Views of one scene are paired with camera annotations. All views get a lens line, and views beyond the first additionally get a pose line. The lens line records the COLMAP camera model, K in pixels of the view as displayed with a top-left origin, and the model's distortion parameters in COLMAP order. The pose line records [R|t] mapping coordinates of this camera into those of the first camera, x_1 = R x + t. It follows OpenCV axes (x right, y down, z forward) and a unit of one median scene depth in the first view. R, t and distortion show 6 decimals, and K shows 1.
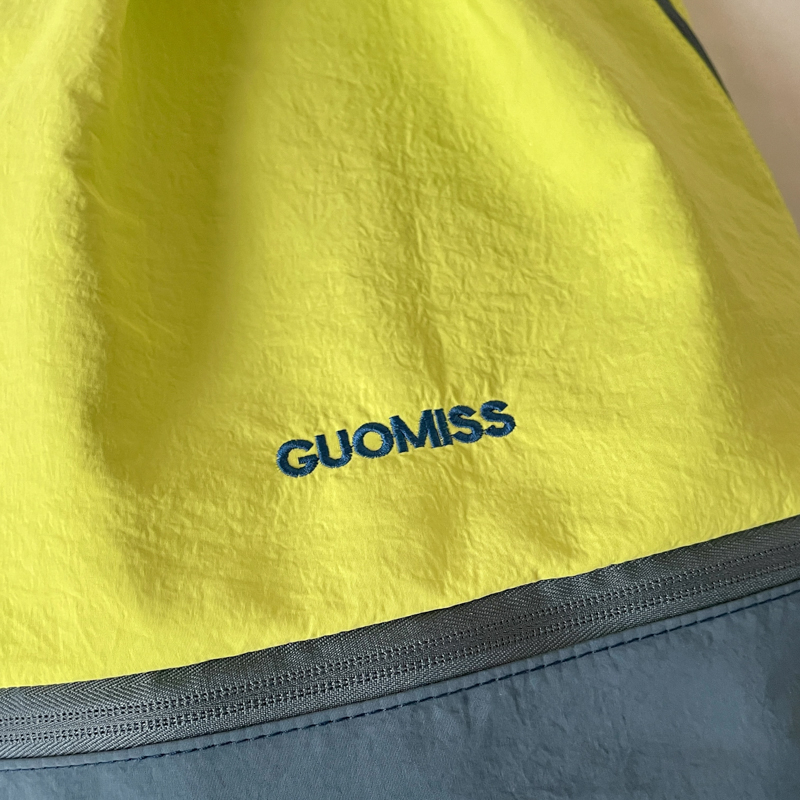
lens RADIAL K [[1004.6, 0, 387.3], [0, 1004.6, 432.5], [0, 0, 1]] dist [0.017742, 0.000000]
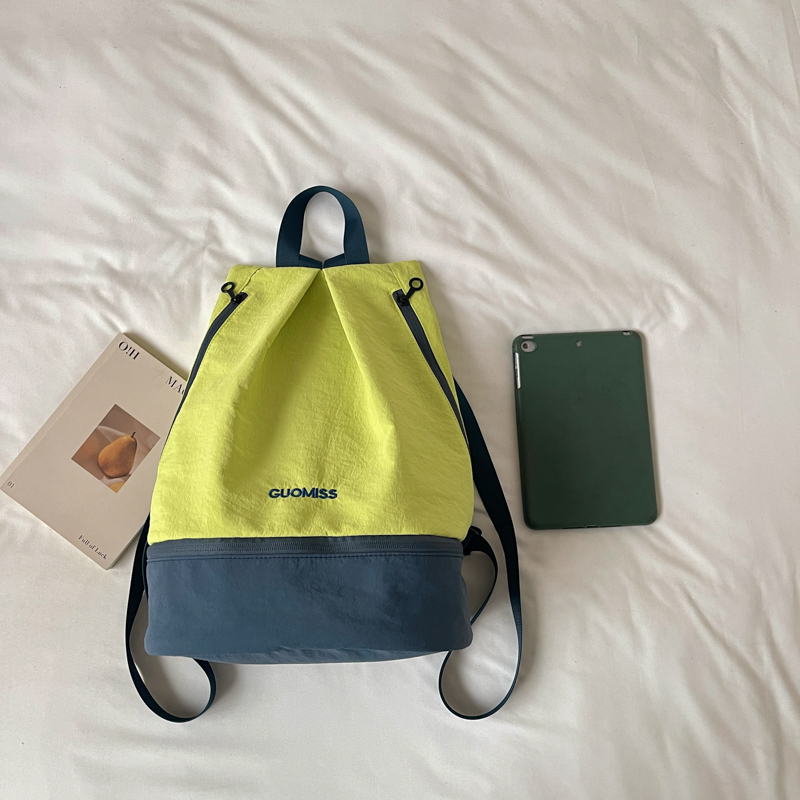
lens RADIAL K [[791.6, 0, 395.5], [0, 791.6, 396.4], [0, 0, 1]] dist [0.018439, 0.000000]
pose [[0.976969, 0.156446, -0.145109, 0.643000], [-0.187816, 0.953233, -0.236796, 0.263705], [0.101277, 0.258596, 0.960662, -1.655434]]
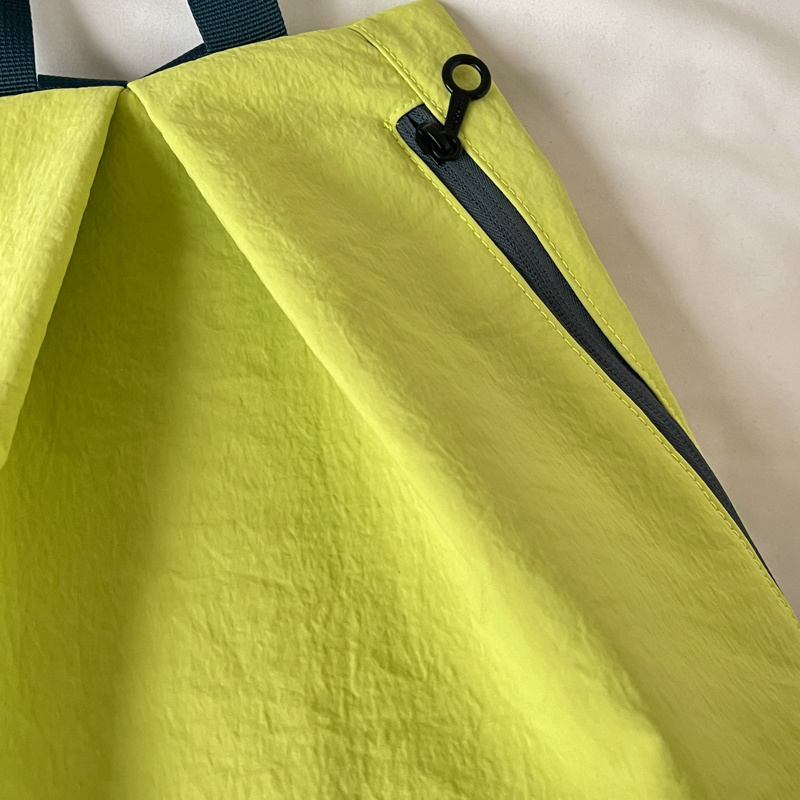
lens RADIAL K [[1004.6, 0, 394.2], [0, 1004.6, 402.2], [0, 0, 1]] dist [0.017742, 0.000000]
pose [[0.998629, -0.047991, 0.020882, 0.053428], [0.049506, 0.995615, -0.079375, -0.487941], [-0.016981, 0.080300, 0.996626, 0.201864]]
